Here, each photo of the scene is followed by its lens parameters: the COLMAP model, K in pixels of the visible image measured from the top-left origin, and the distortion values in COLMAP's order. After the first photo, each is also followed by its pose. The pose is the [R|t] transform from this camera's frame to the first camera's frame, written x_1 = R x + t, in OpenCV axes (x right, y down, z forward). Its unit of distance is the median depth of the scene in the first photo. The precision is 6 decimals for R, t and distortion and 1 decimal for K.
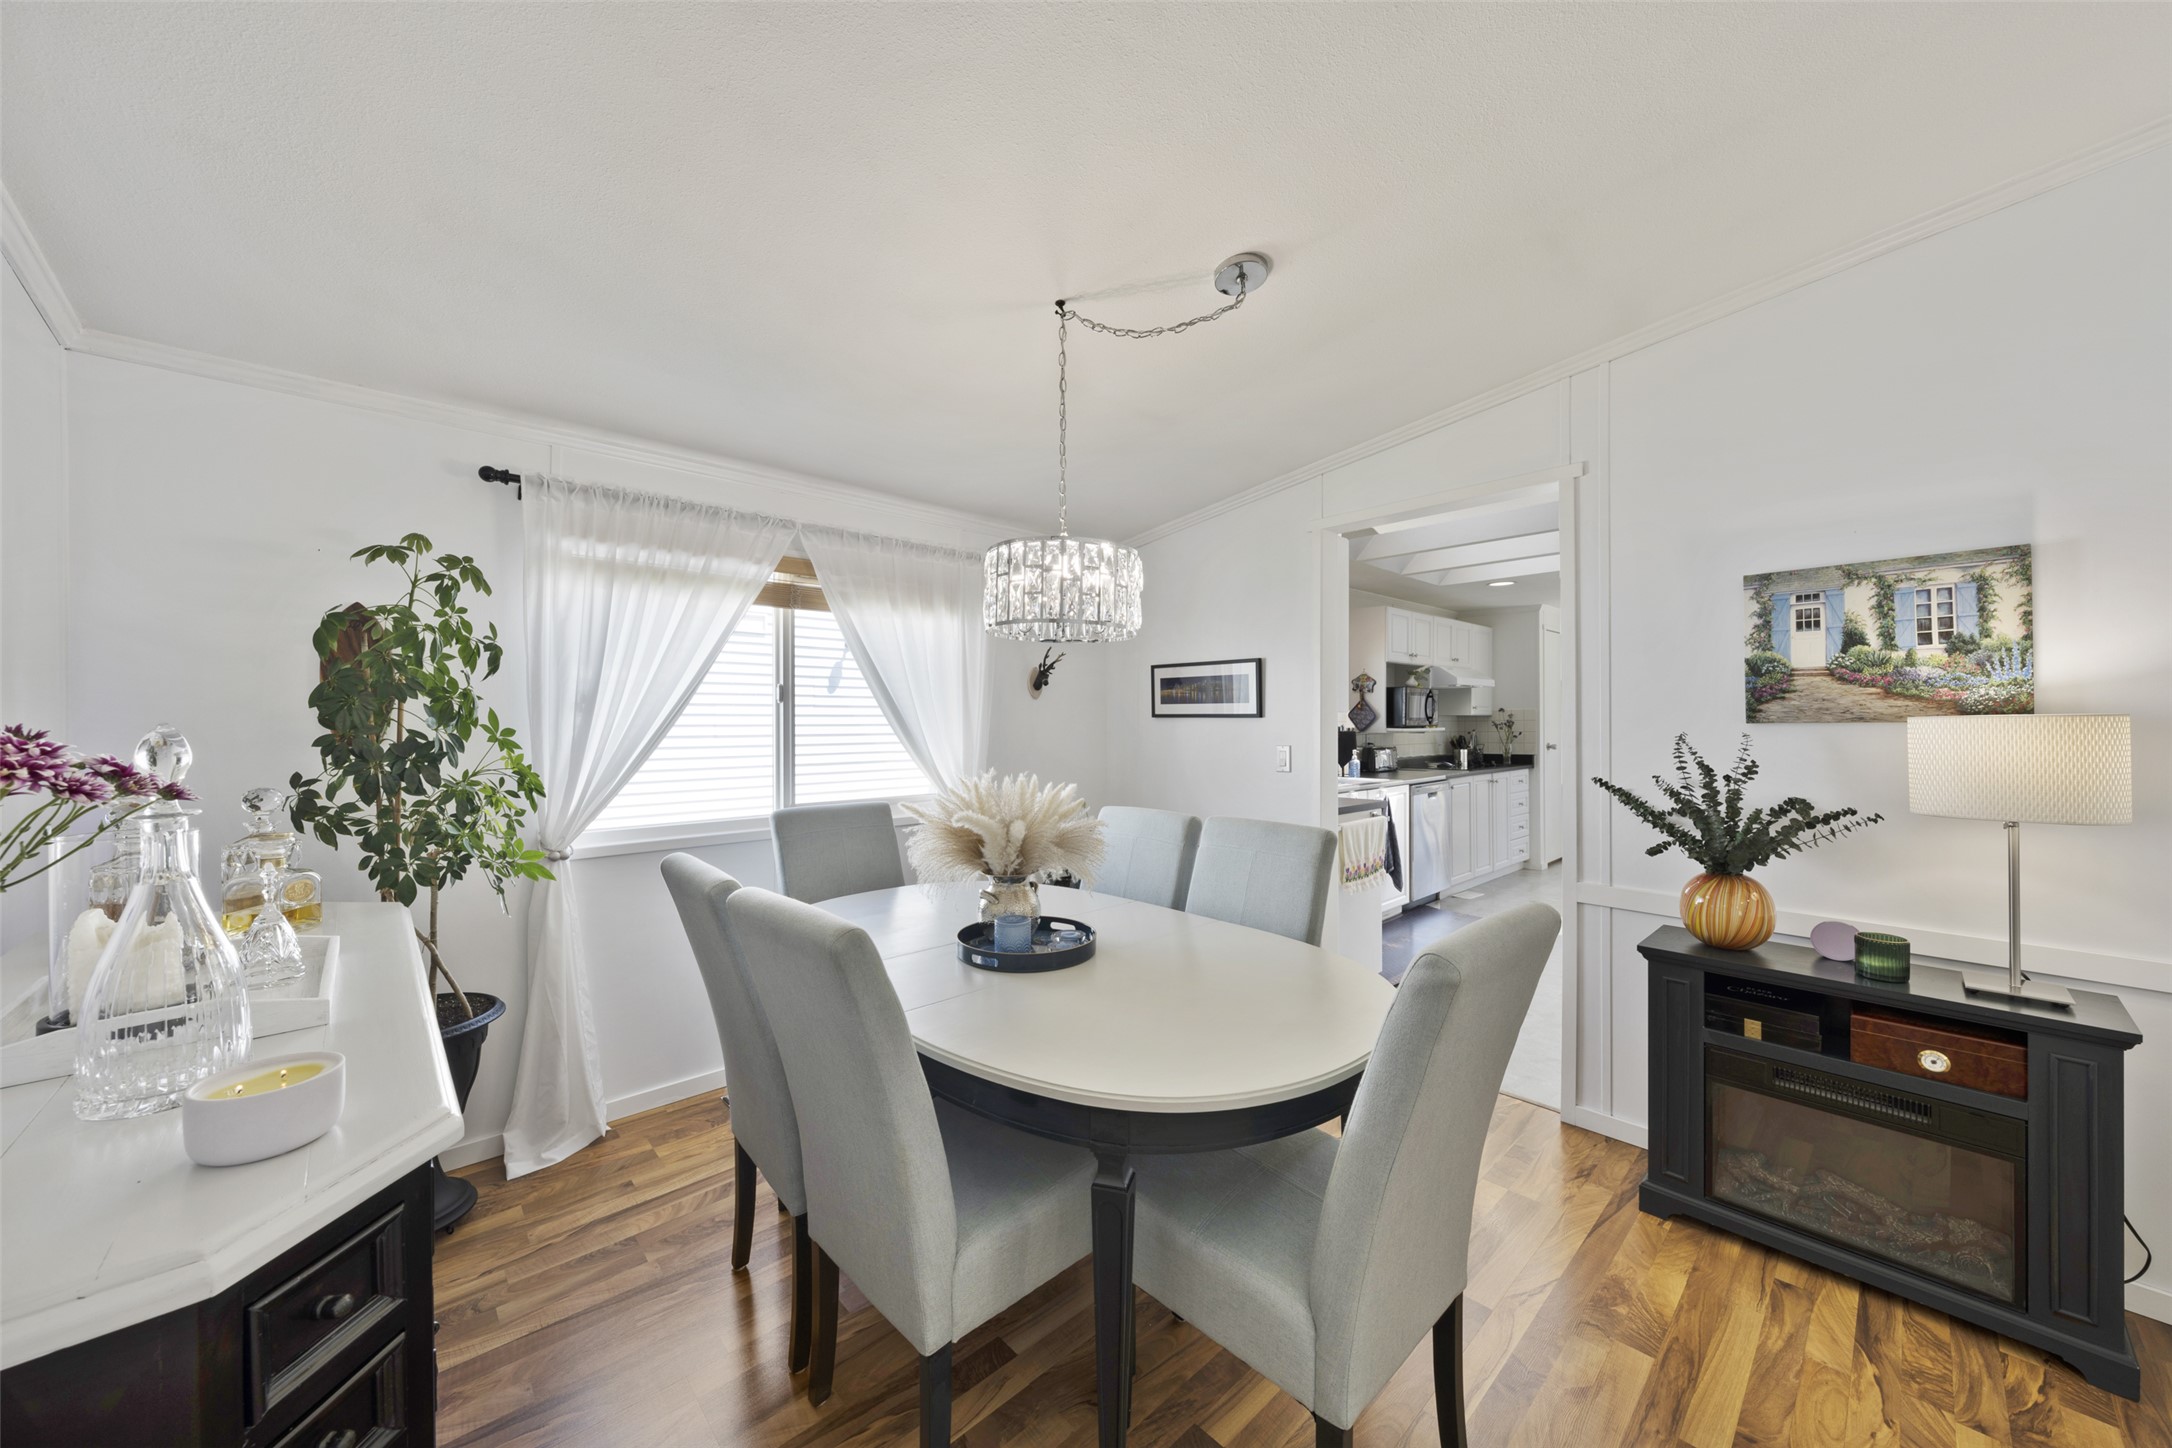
lens RADIAL K [[789.6, 0, 1086.0], [0, 789.6, 724.0], [0, 0, 1]] dist [-0.006942, -0.000014]
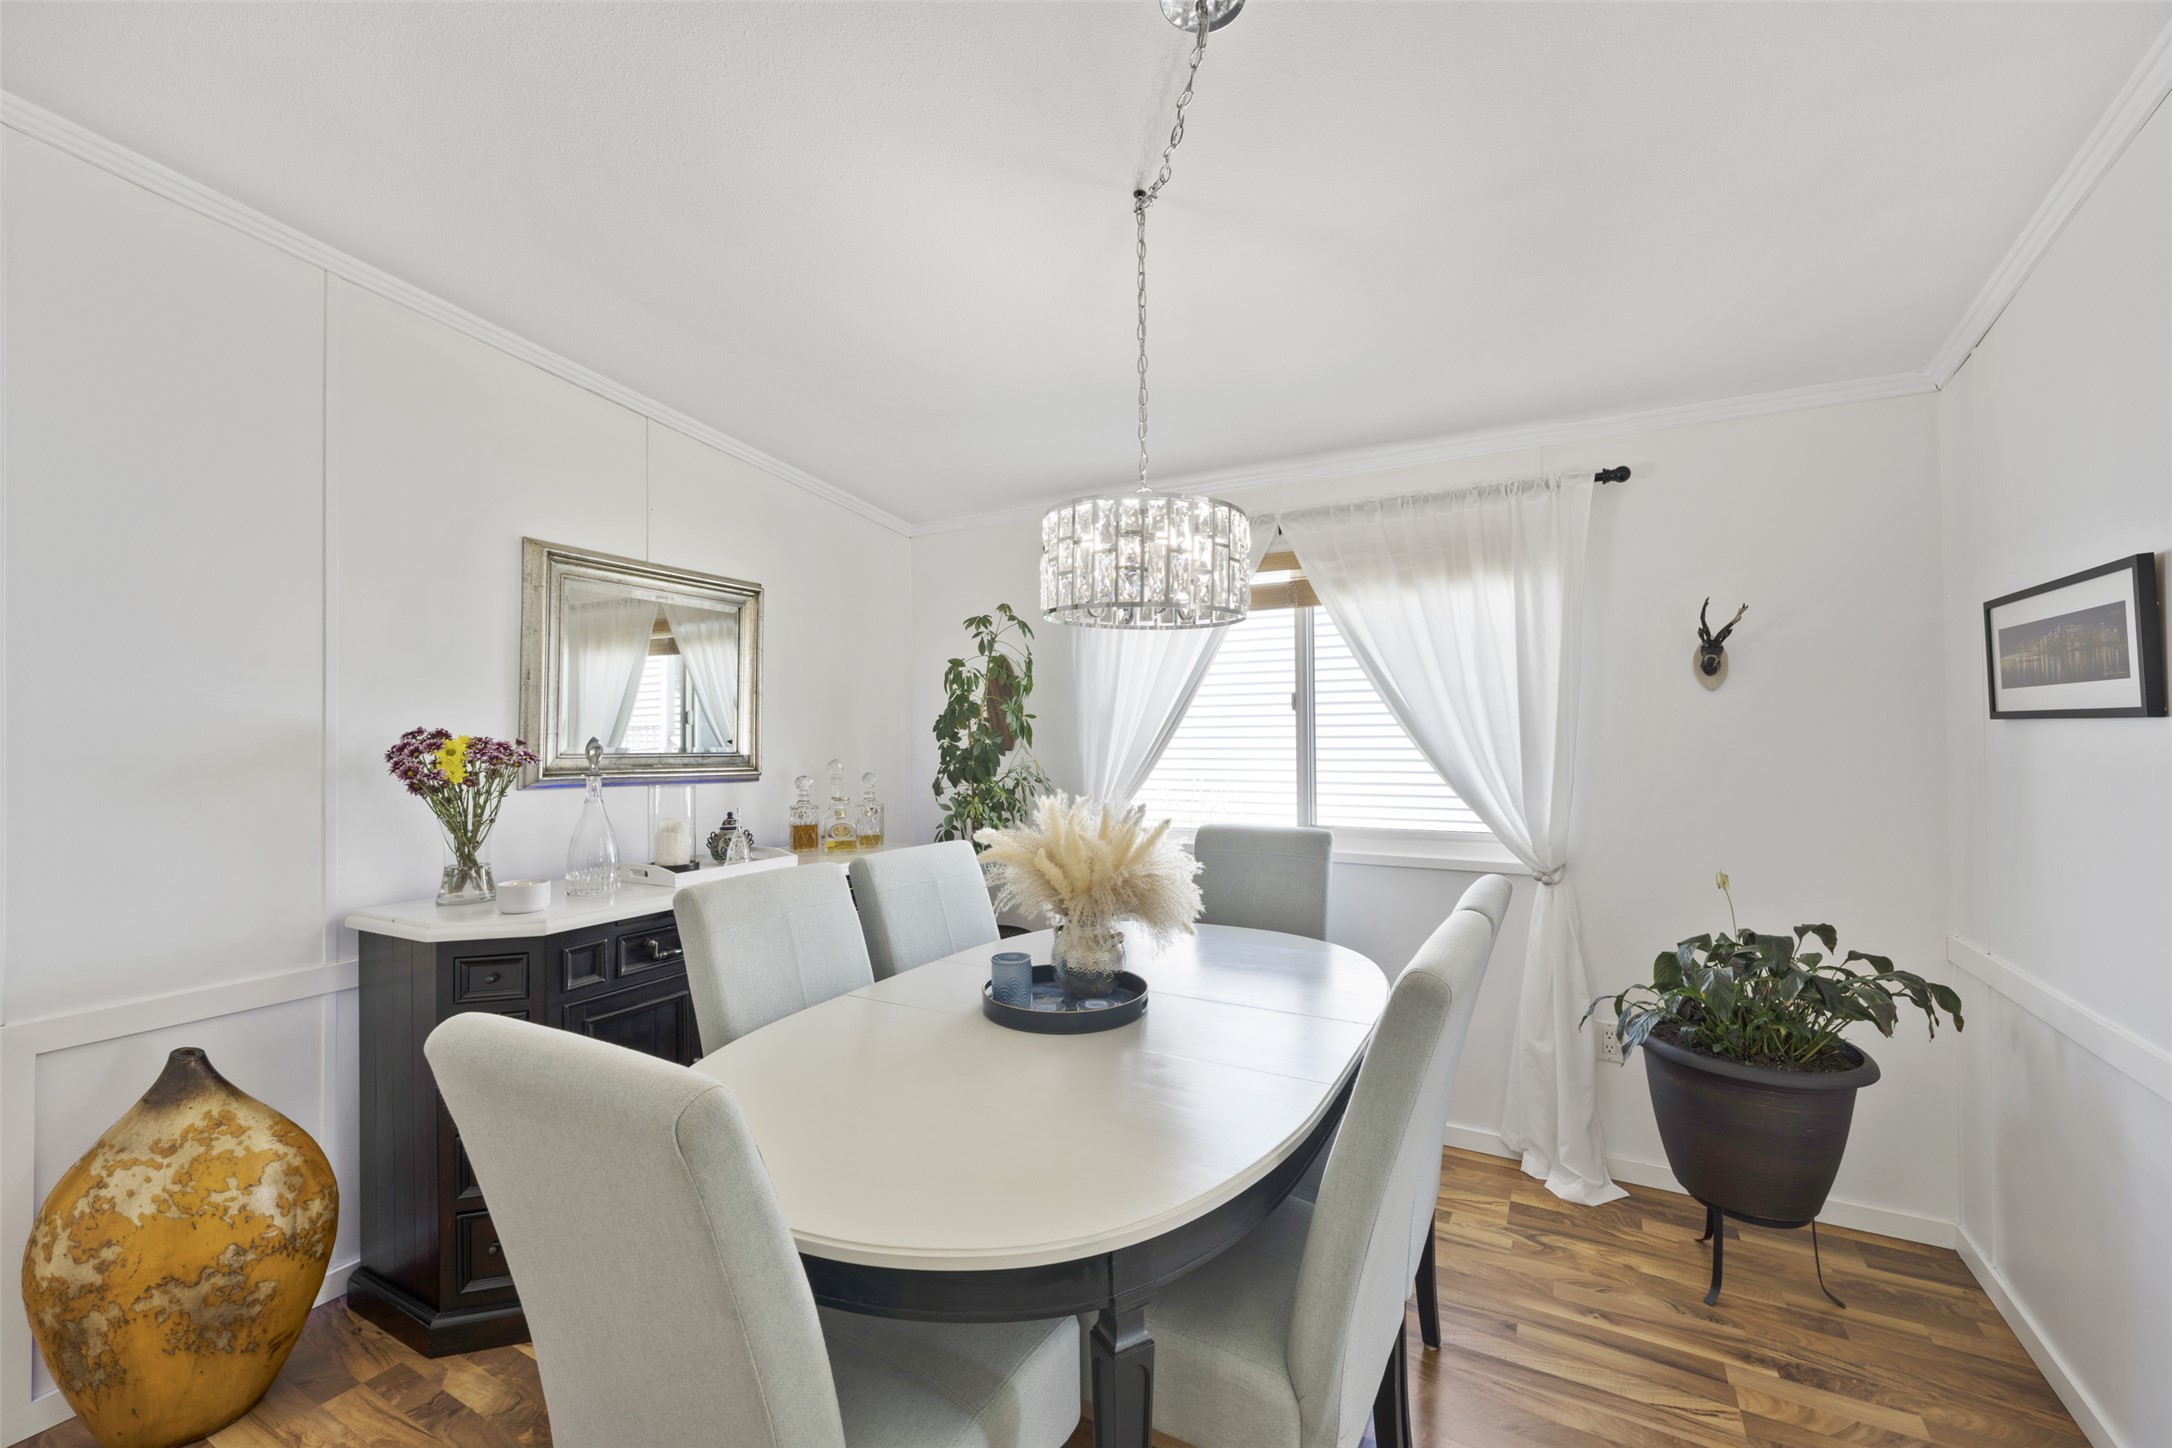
lens RADIAL K [[877.3, 0, 1086.0], [0, 877.3, 724.0], [0, 0, 1]] dist [0.000525, 0.000030]
pose [[0.303781, -0.013045, -0.952653, 0.488158], [0.001706, 0.999912, -0.013148, 0.000432], [0.952741, 0.002369, 0.303776, 0.440372]]
